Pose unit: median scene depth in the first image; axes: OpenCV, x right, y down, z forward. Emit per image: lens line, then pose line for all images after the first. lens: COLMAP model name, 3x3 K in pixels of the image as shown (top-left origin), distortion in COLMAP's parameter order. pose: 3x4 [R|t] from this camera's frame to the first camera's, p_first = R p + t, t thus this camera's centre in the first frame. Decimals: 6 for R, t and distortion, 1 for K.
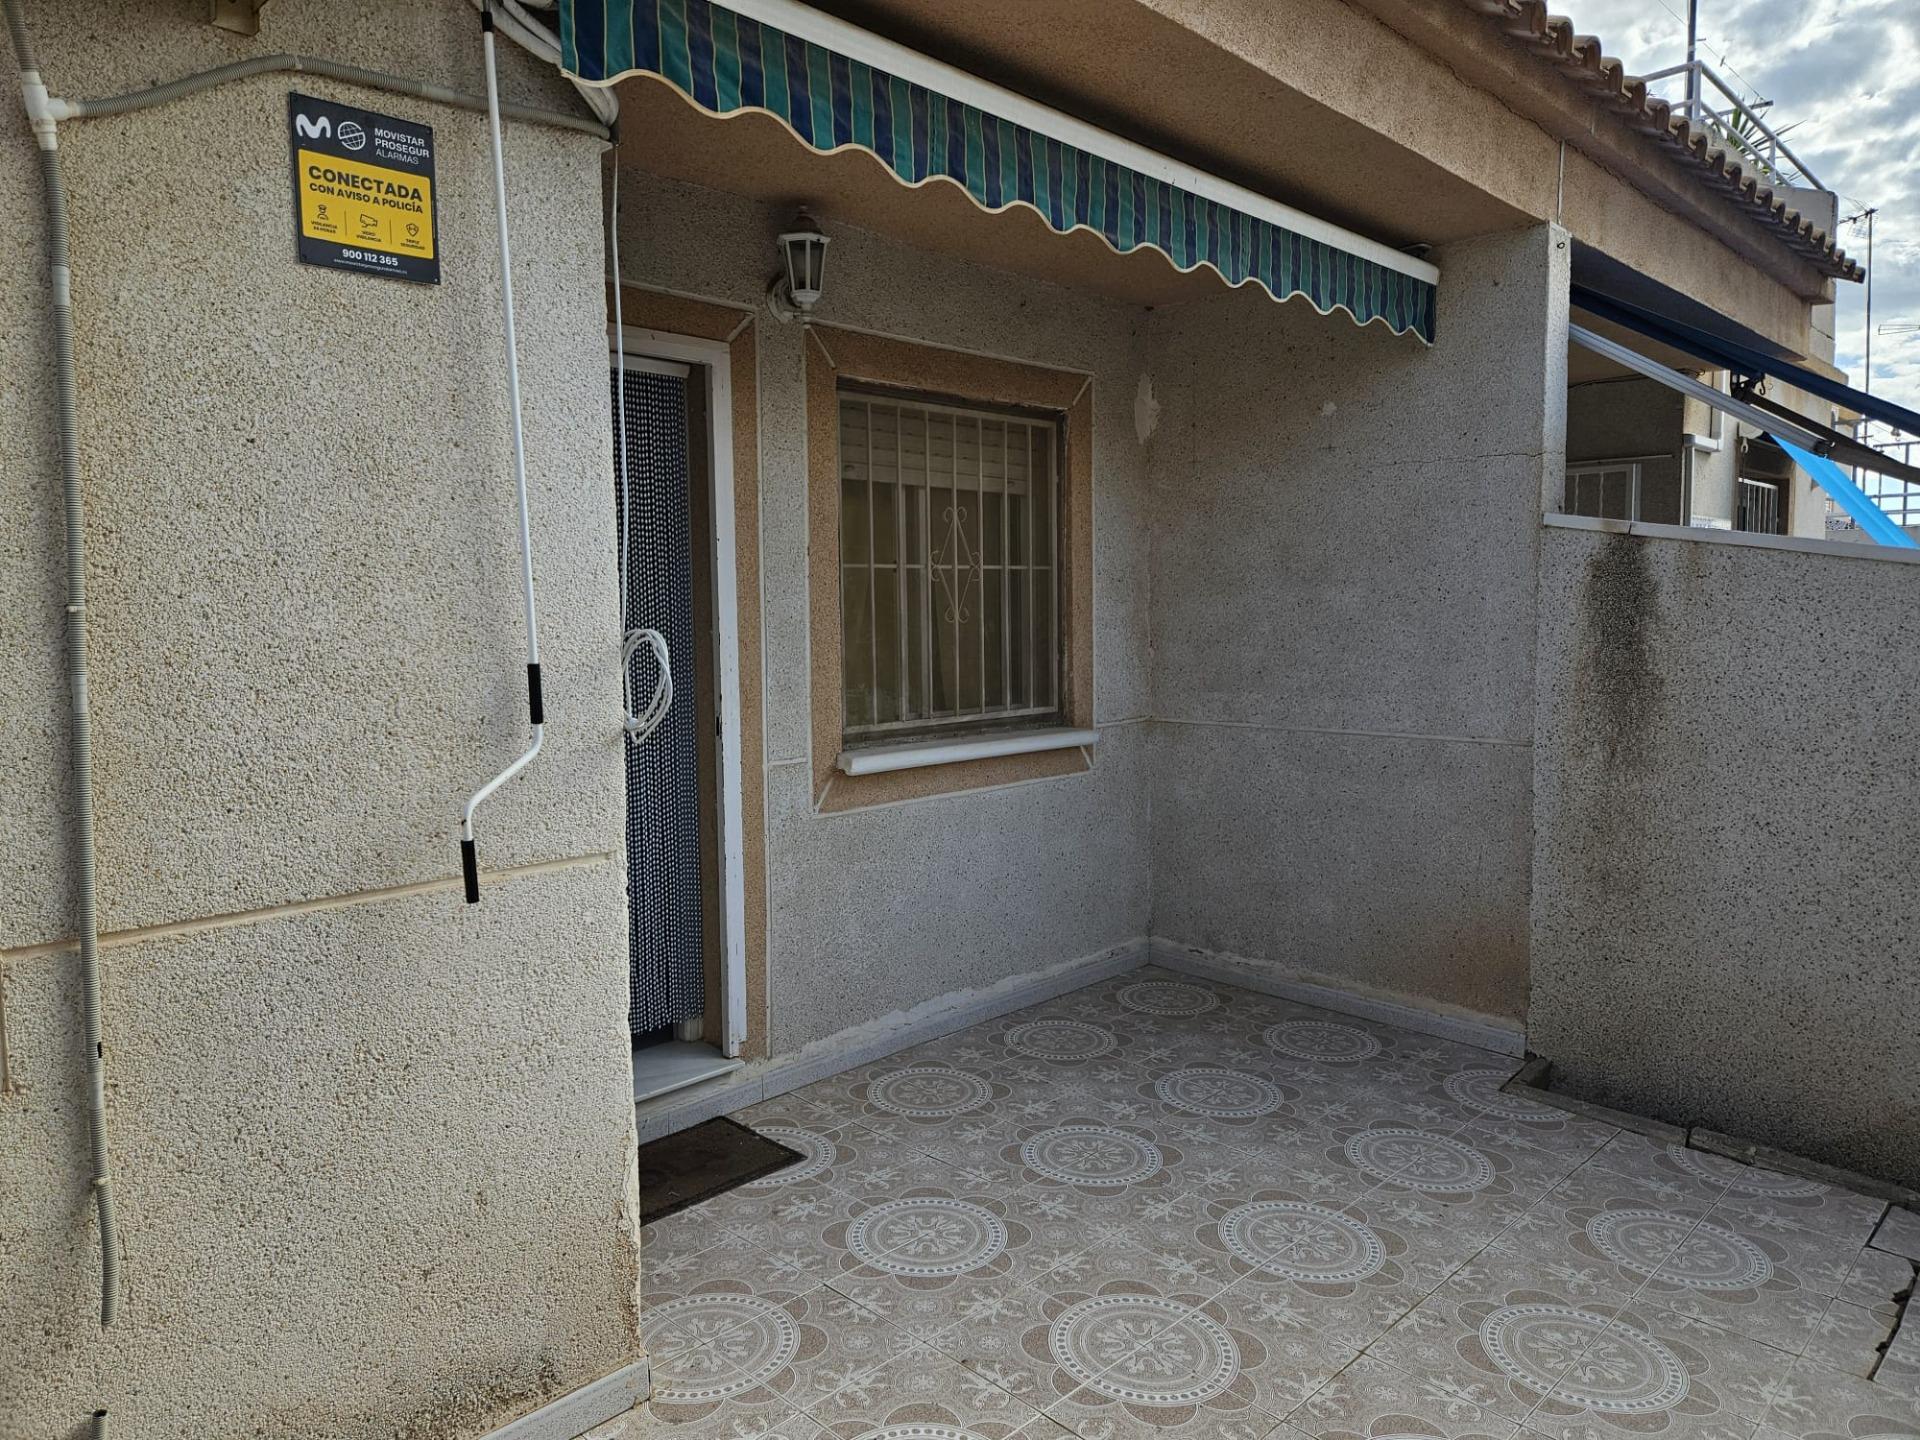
lens RADIAL K [[1345.5, 0, 961.5], [0, 1345.5, 708.4], [0, 0, 1]] dist [0.078798, -0.073493]
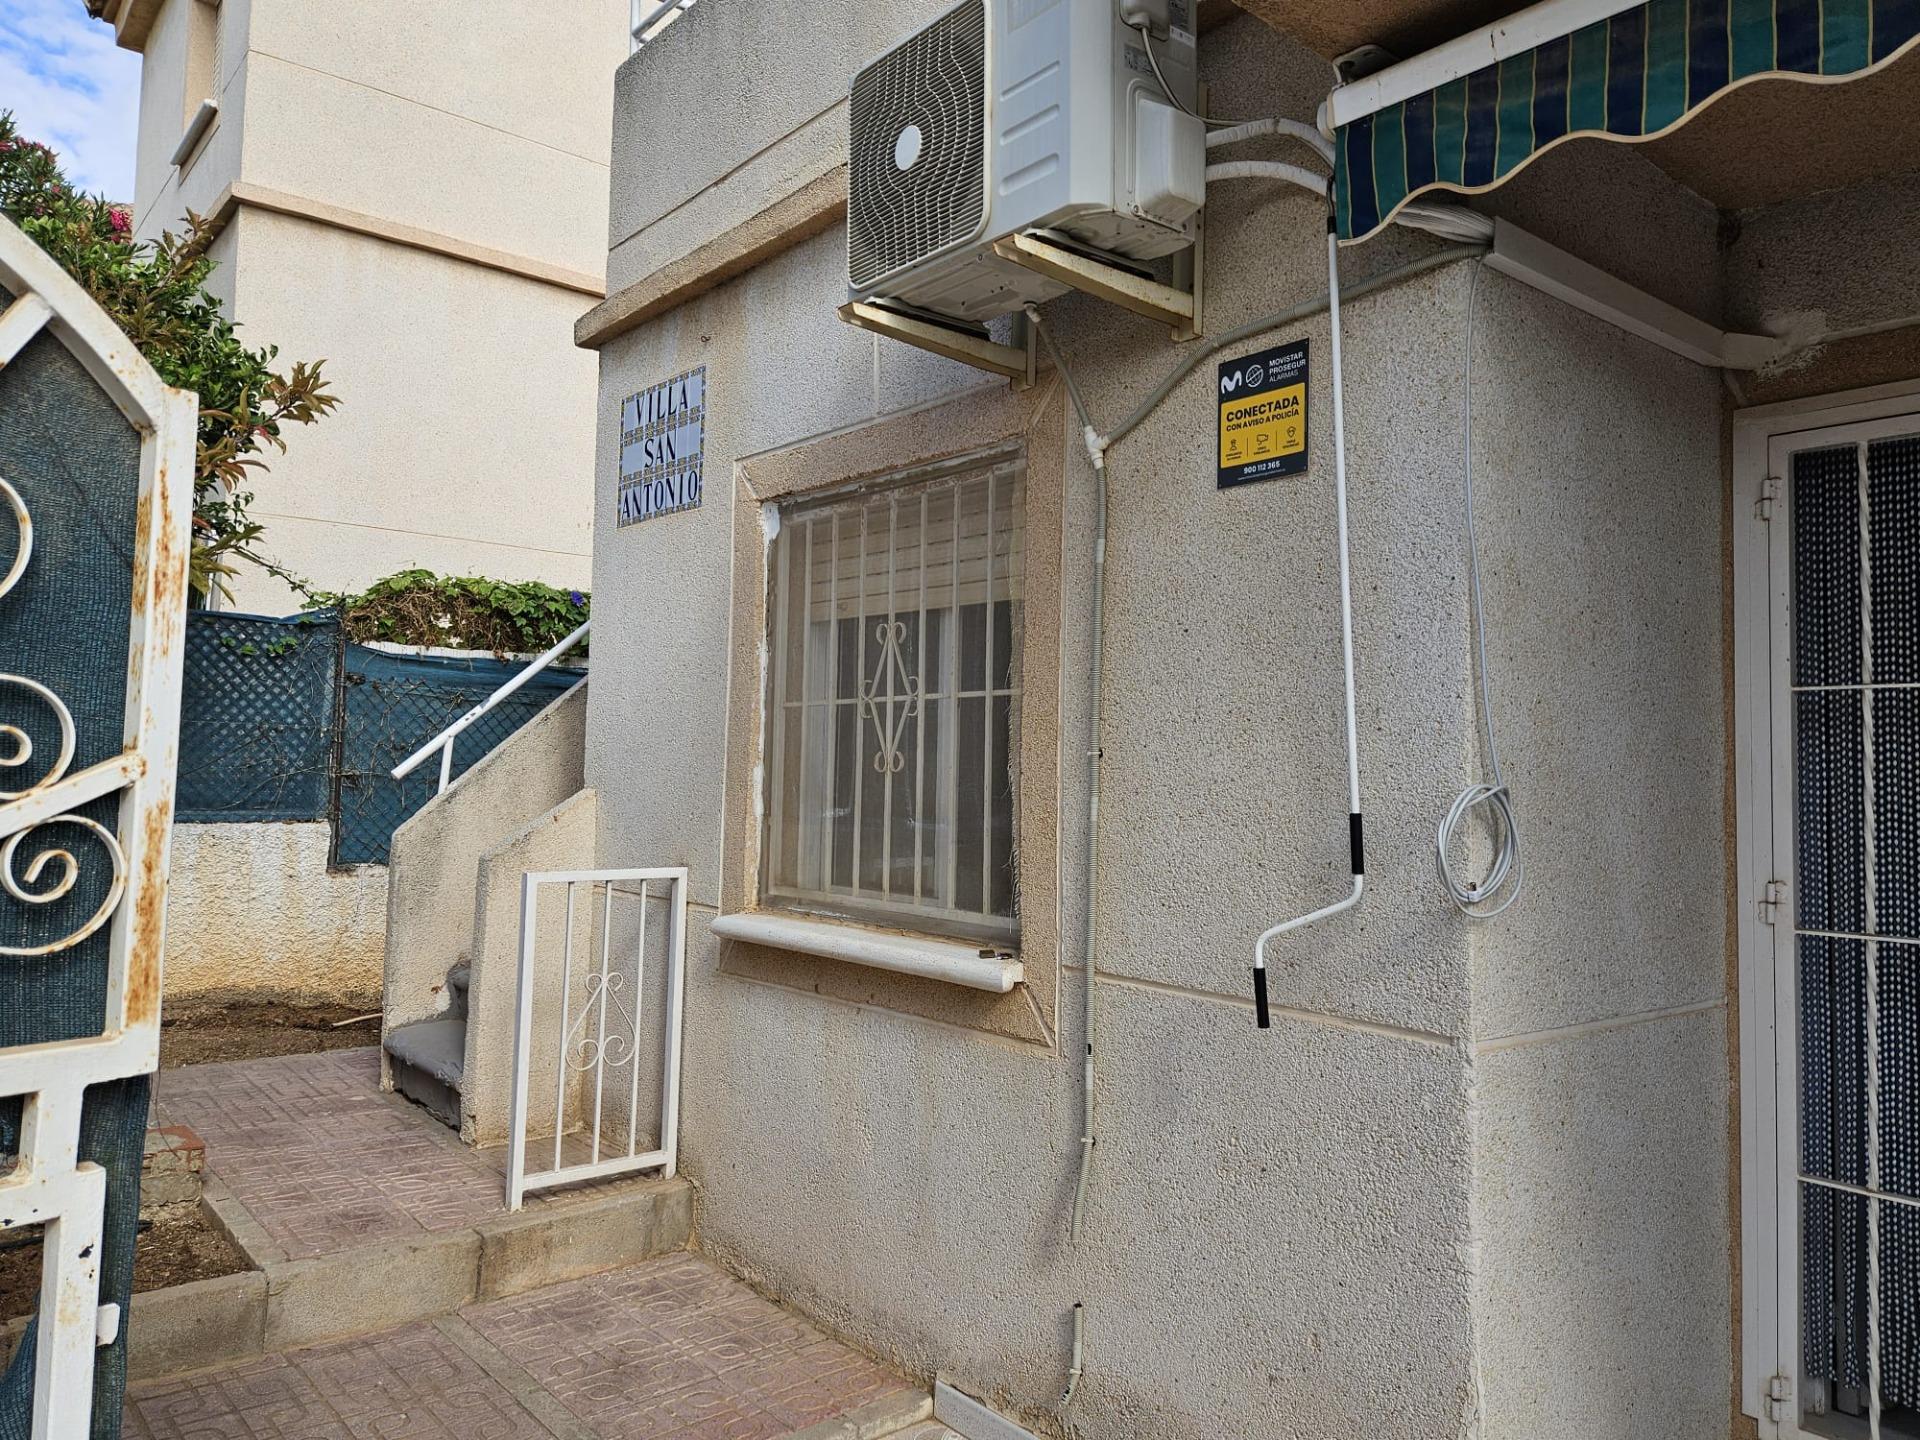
lens RADIAL K [[1345.5, 0, 965.4], [0, 1345.5, 699.8], [0, 0, 1]] dist [0.078798, -0.073493]
pose [[-0.113163, -0.046220, -0.992501, 0.774208], [-0.101813, 0.994199, -0.034690, -0.056934], [0.988346, 0.097124, -0.117212, 0.900134]]
